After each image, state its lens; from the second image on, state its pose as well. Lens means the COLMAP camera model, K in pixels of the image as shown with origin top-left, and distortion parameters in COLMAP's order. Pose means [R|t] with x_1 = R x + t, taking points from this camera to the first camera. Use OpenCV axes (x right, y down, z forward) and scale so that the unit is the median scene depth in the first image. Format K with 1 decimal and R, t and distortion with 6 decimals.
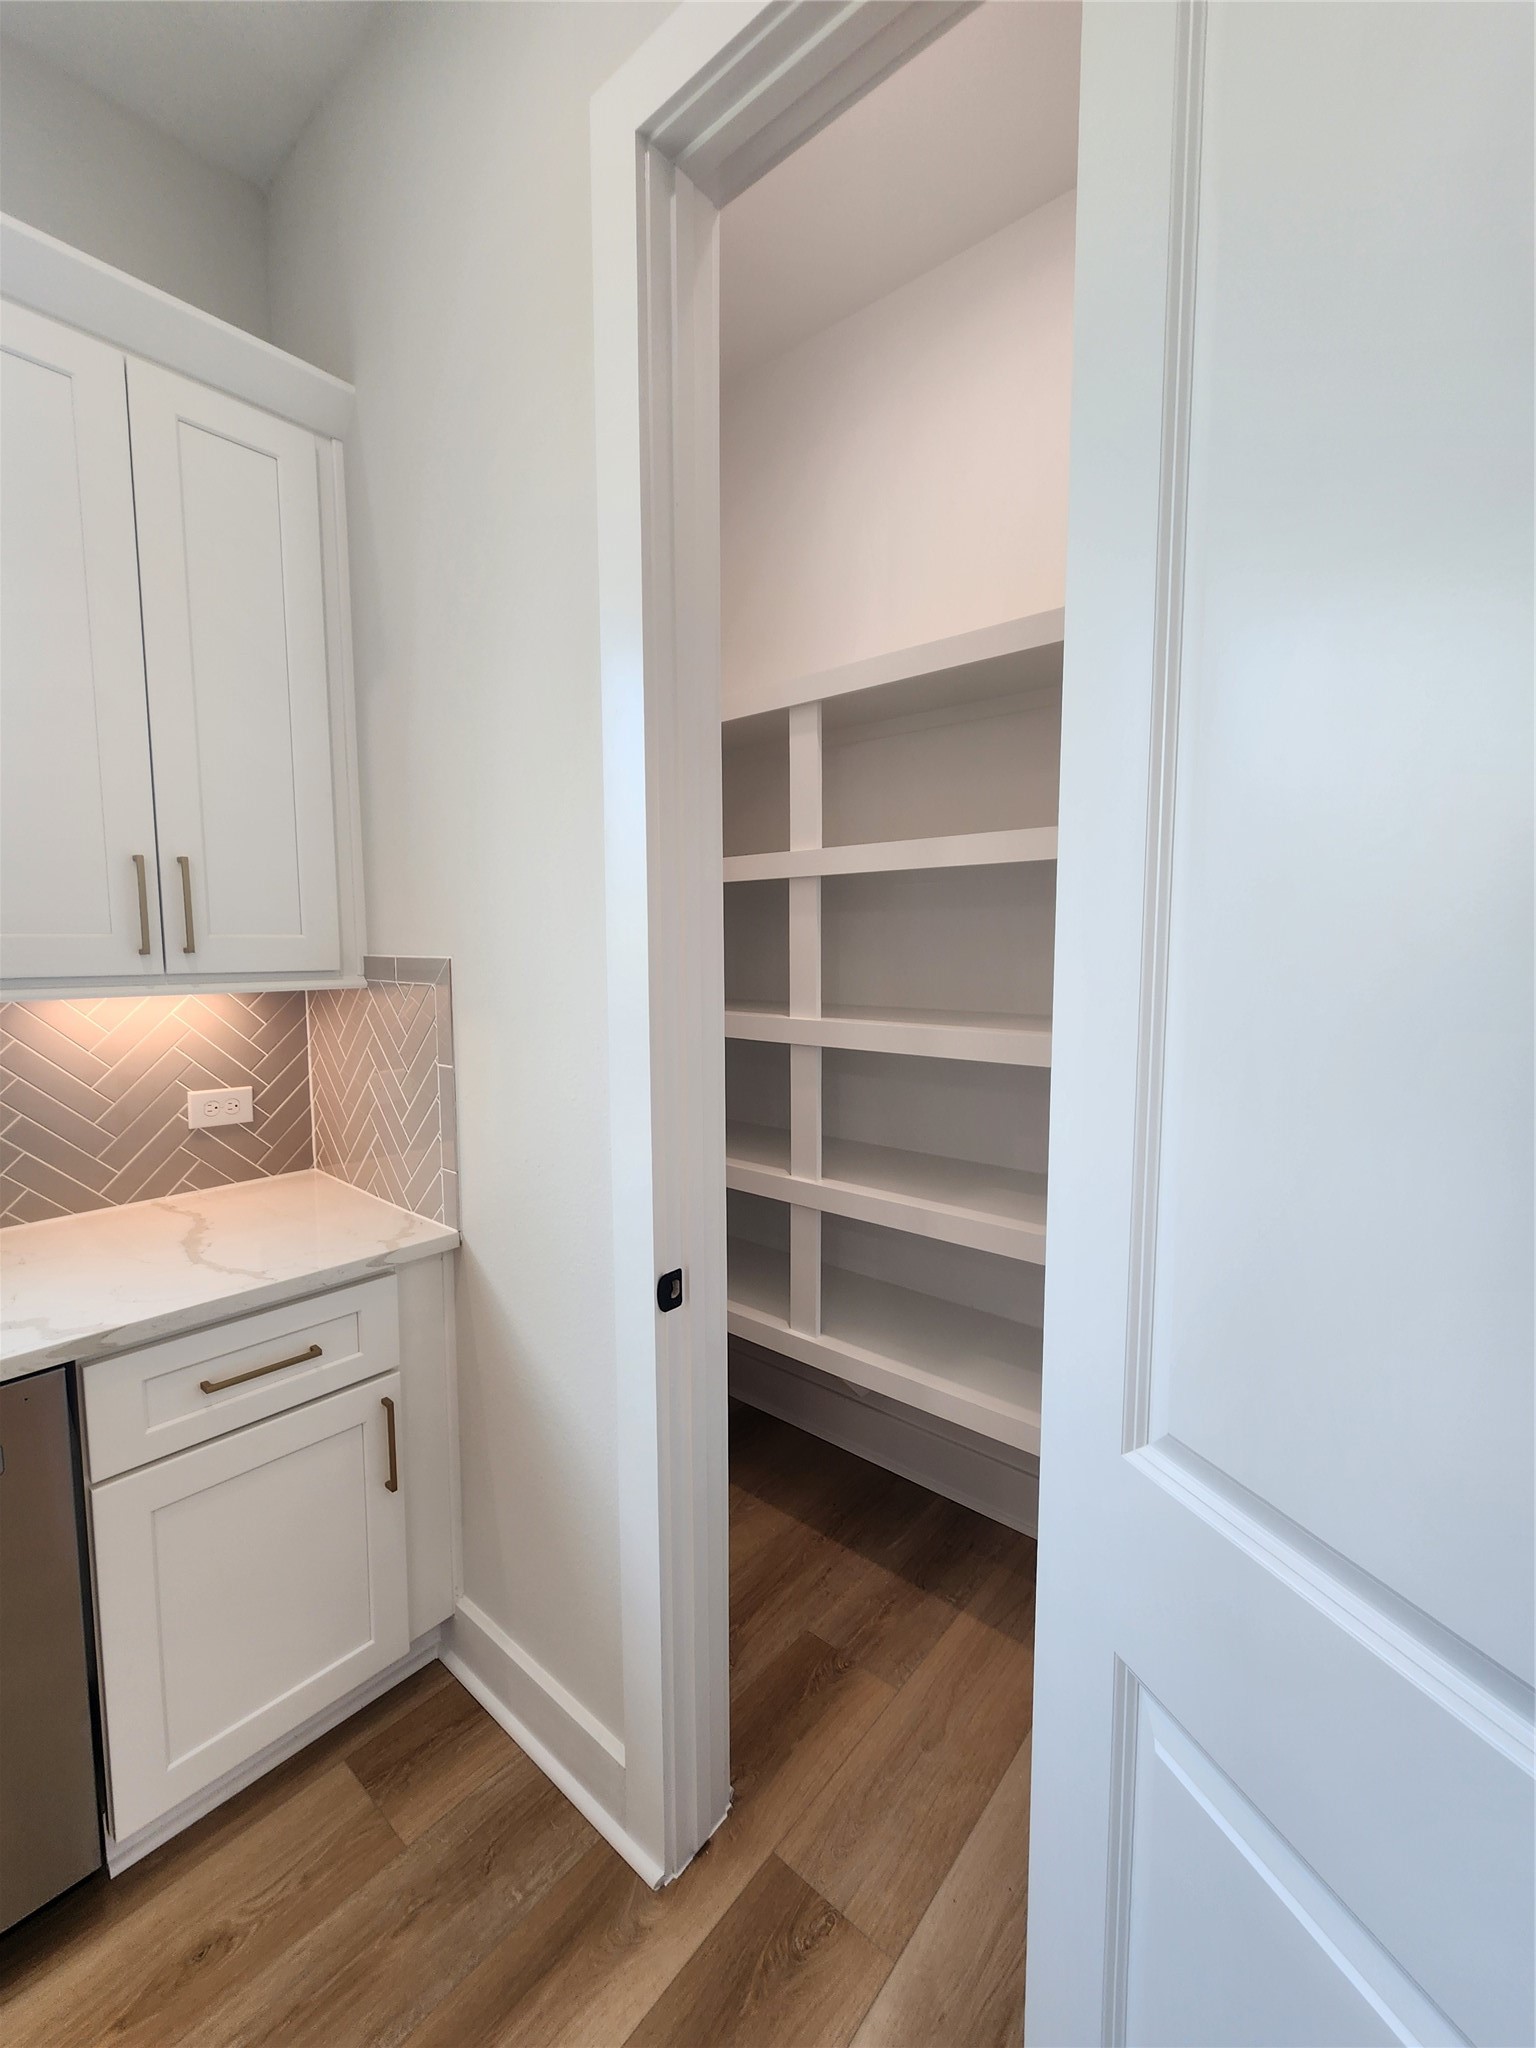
lens RADIAL K [[841.9, 0, 765.1], [0, 841.9, 1020.2], [0, 0, 1]] dist [-0.002972, 0.002065]
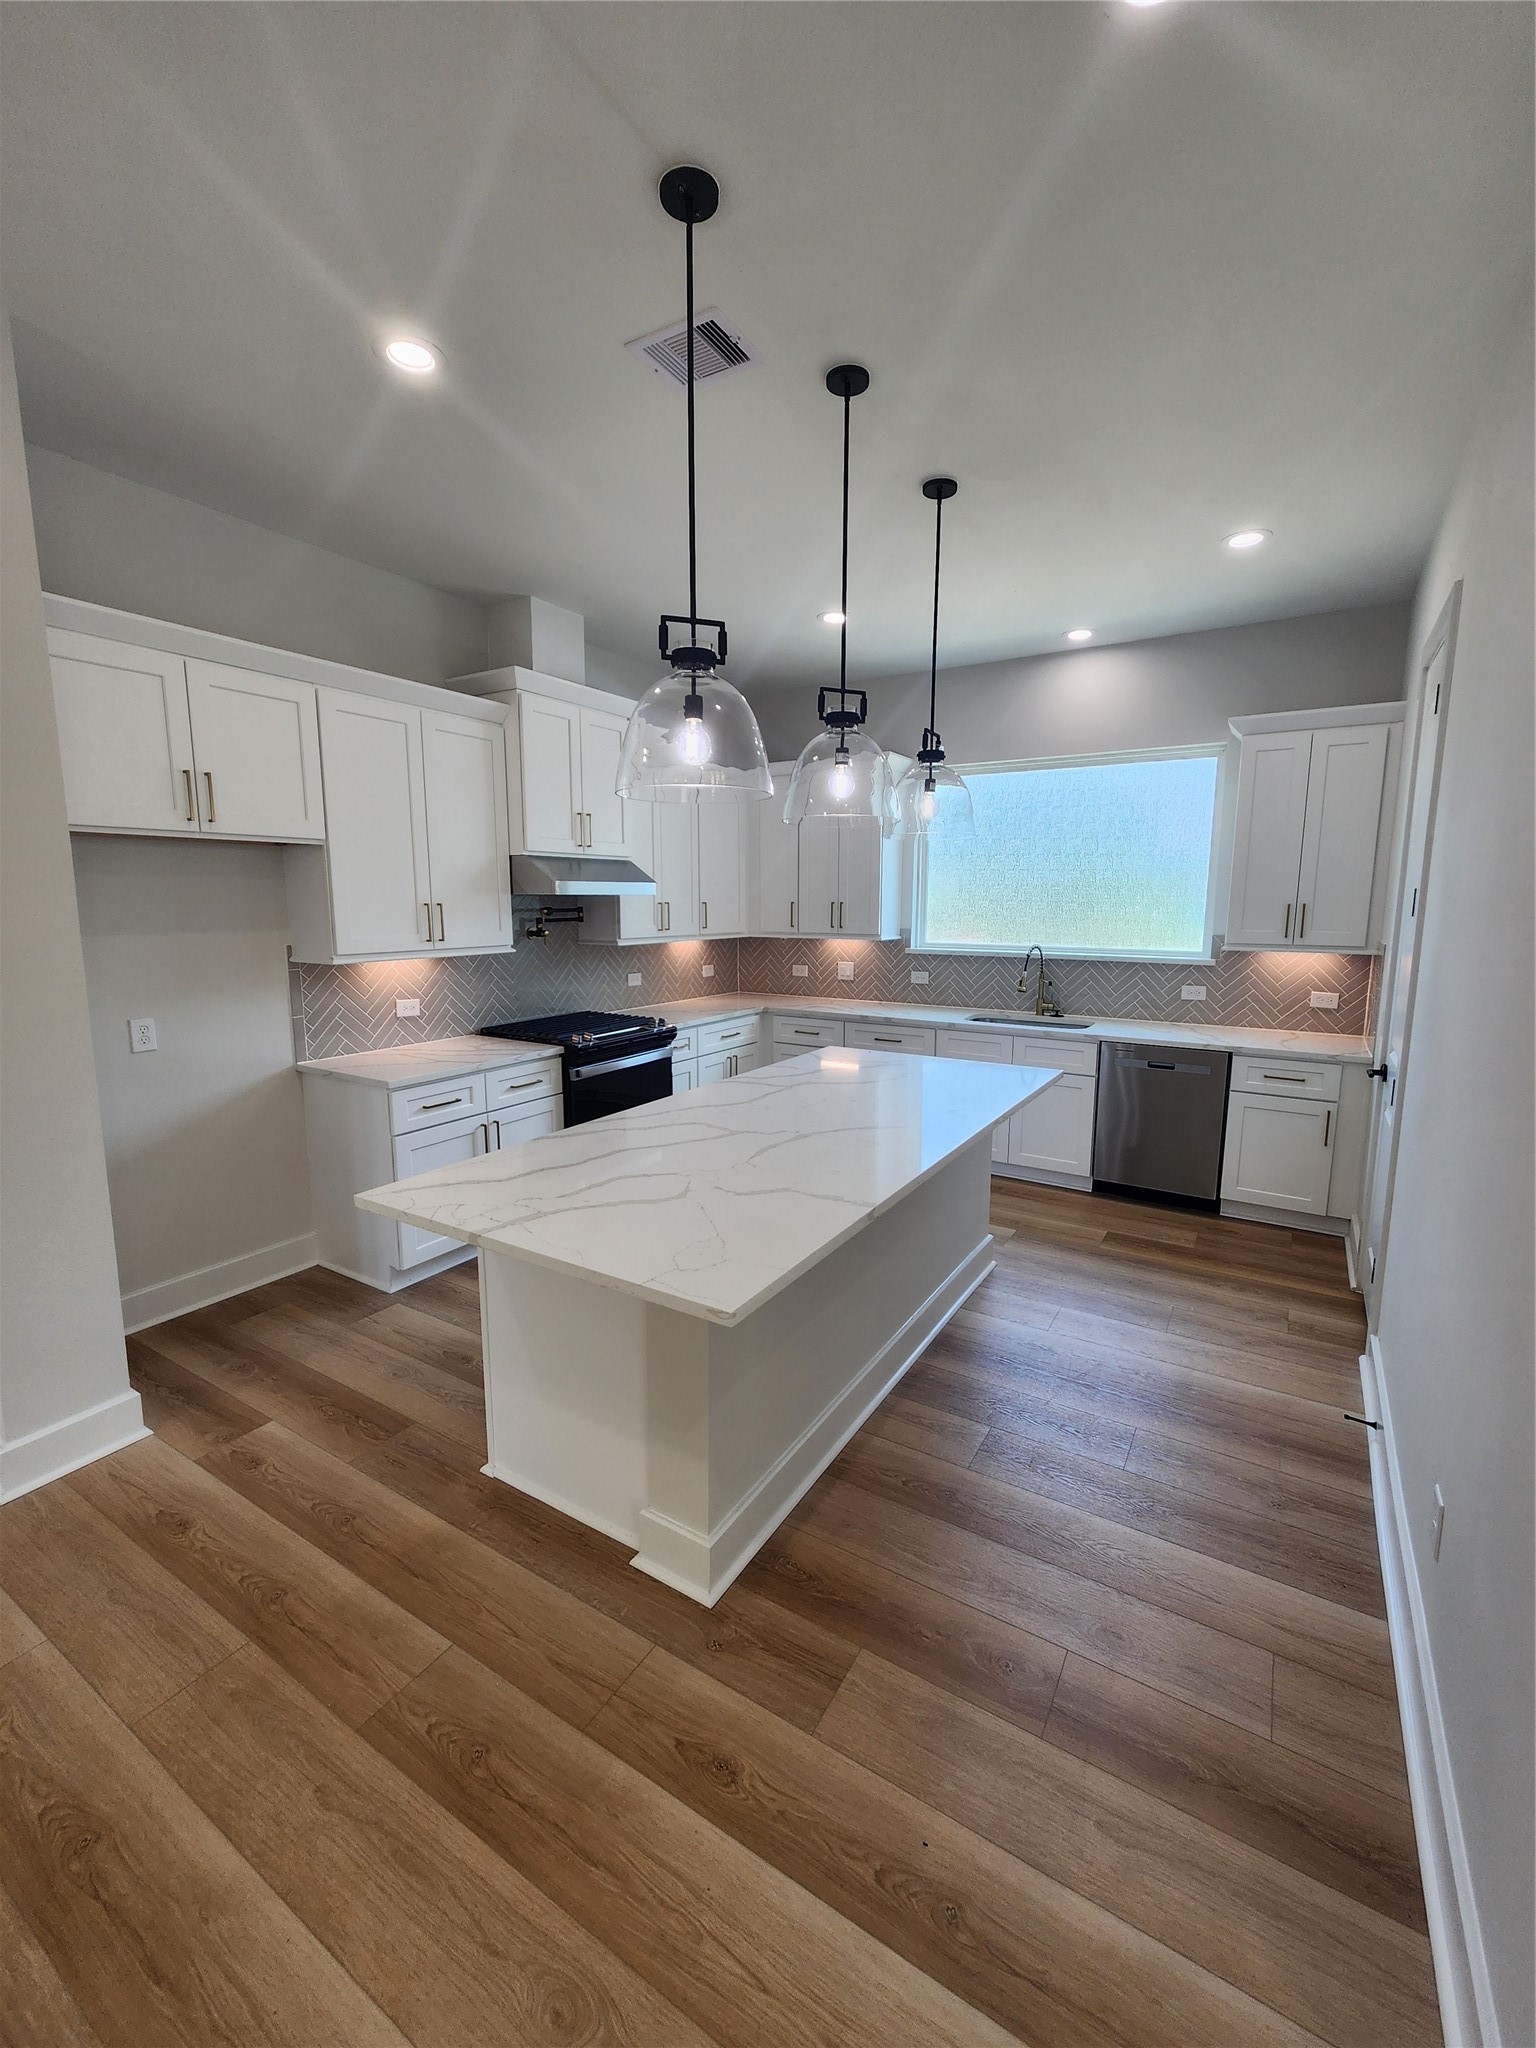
lens RADIAL K [[841.9, 0, 780.2], [0, 841.9, 1024.1], [0, 0, 1]] dist [-0.002972, 0.002065]
pose [[0.157868, 0.150335, -0.975949, 1.638346], [-0.091099, 0.986345, 0.137200, -0.019790], [0.983249, 0.067249, 0.169407, -1.045685]]
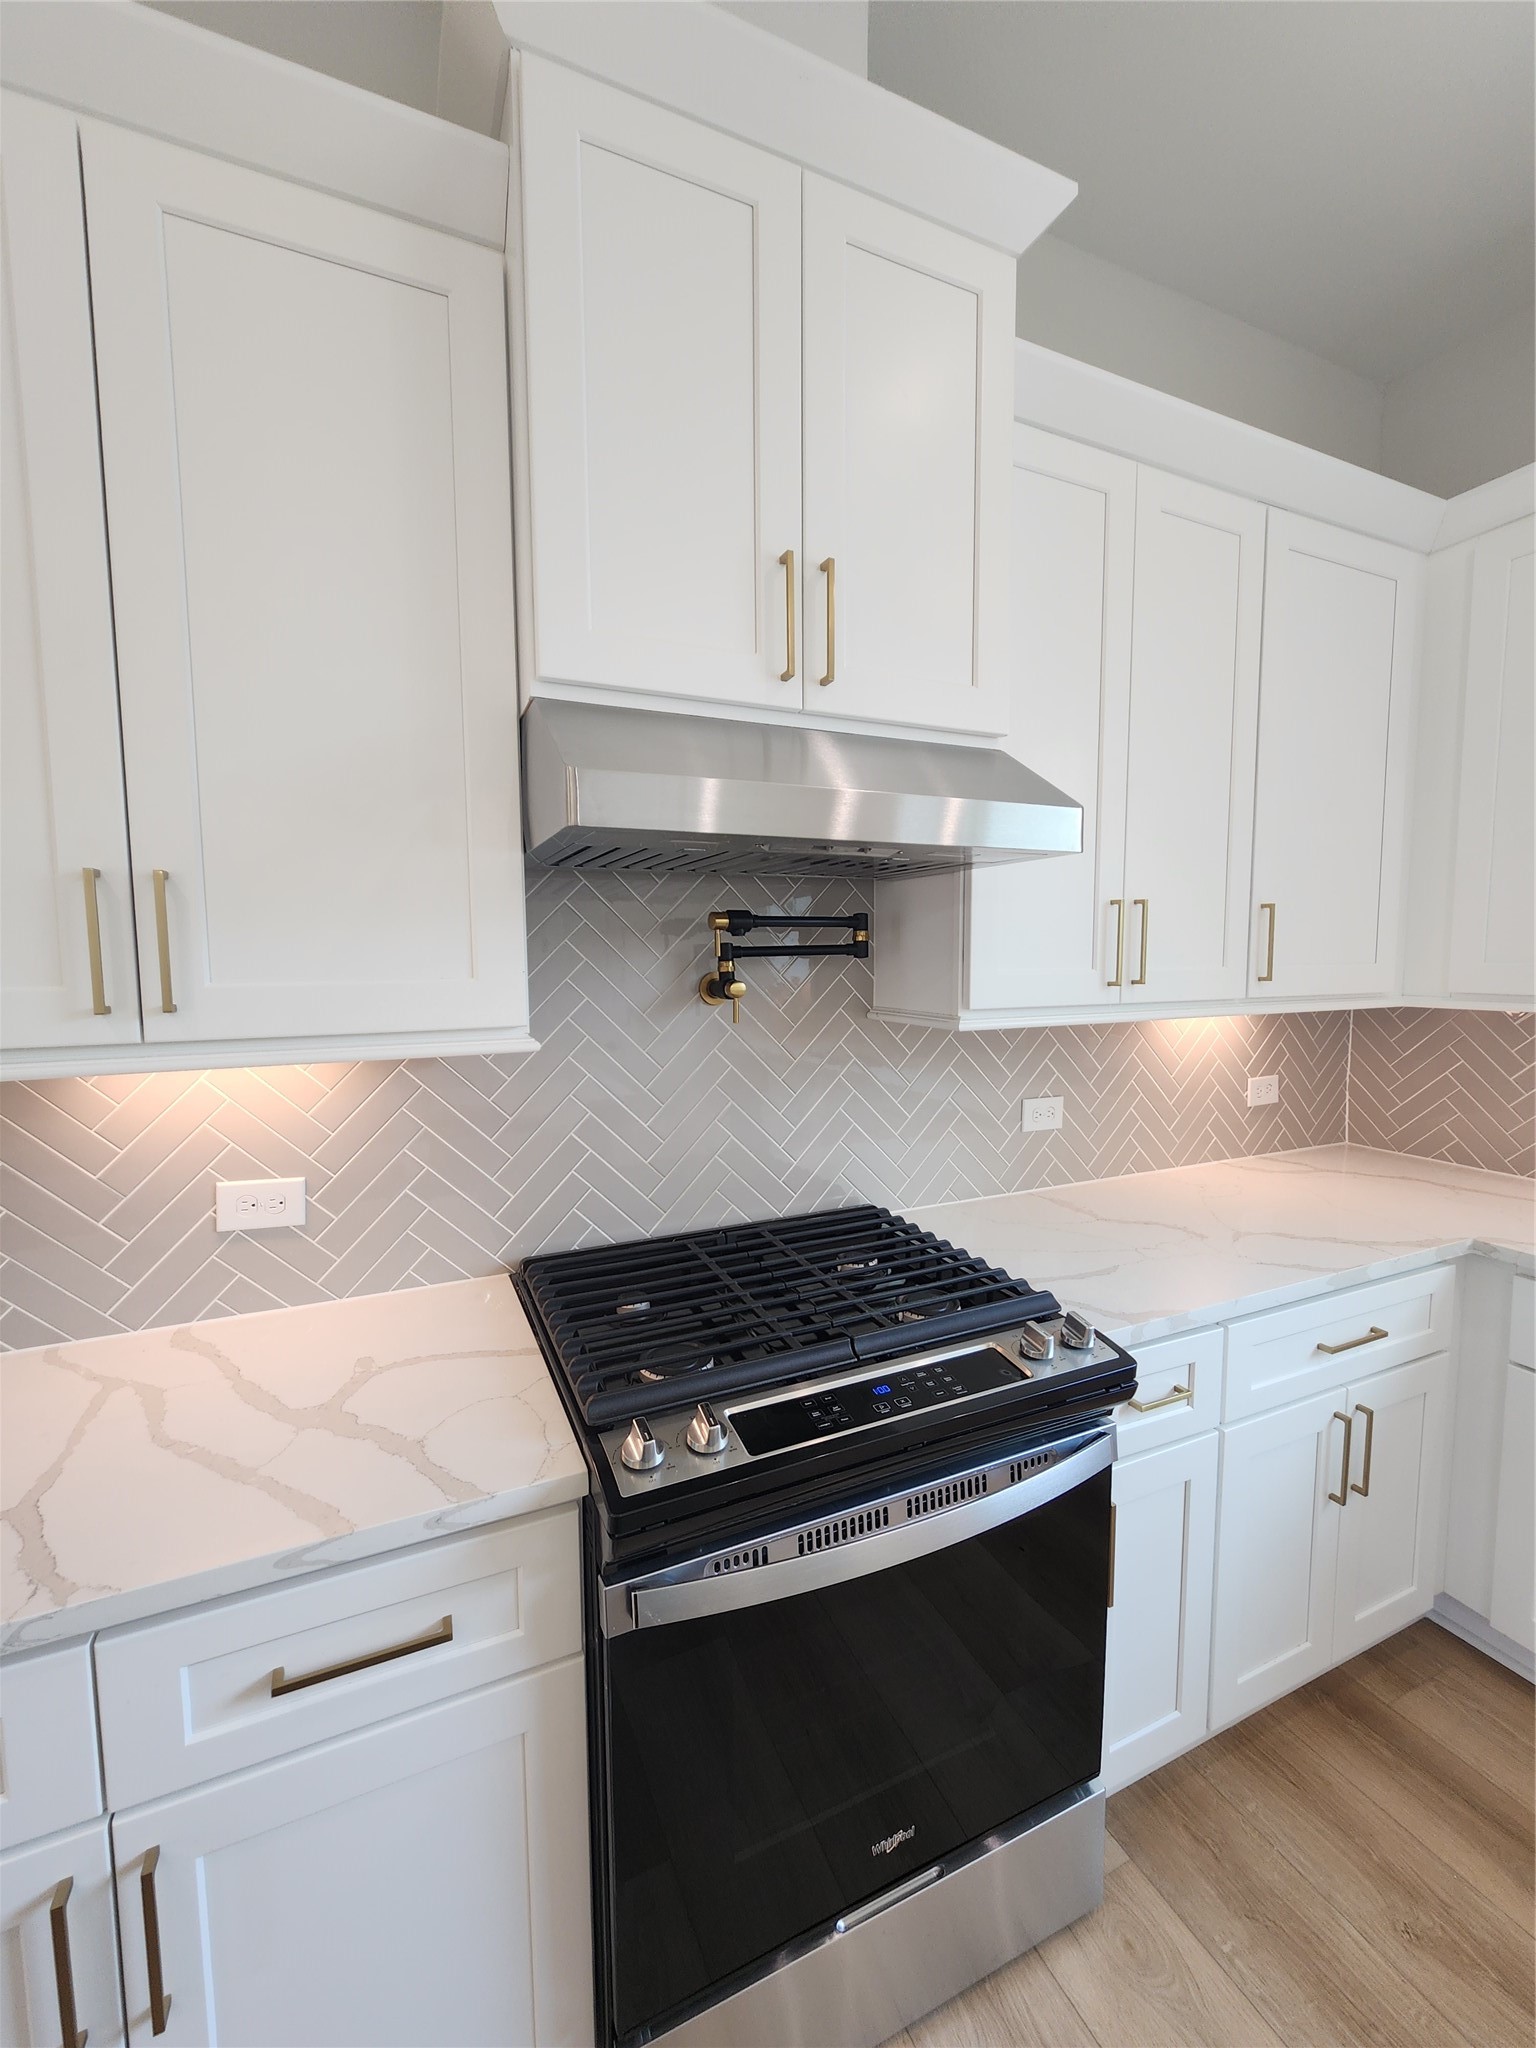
lens RADIAL K [[841.9, 0, 771.8], [0, 841.9, 1019.4], [0, 0, 1]] dist [-0.002972, 0.002065]
pose [[-0.419166, 0.077069, -0.904633, -0.378524], [-0.072809, 0.990328, 0.118106, 0.055438], [0.904986, 0.115372, -0.409500, -0.931794]]
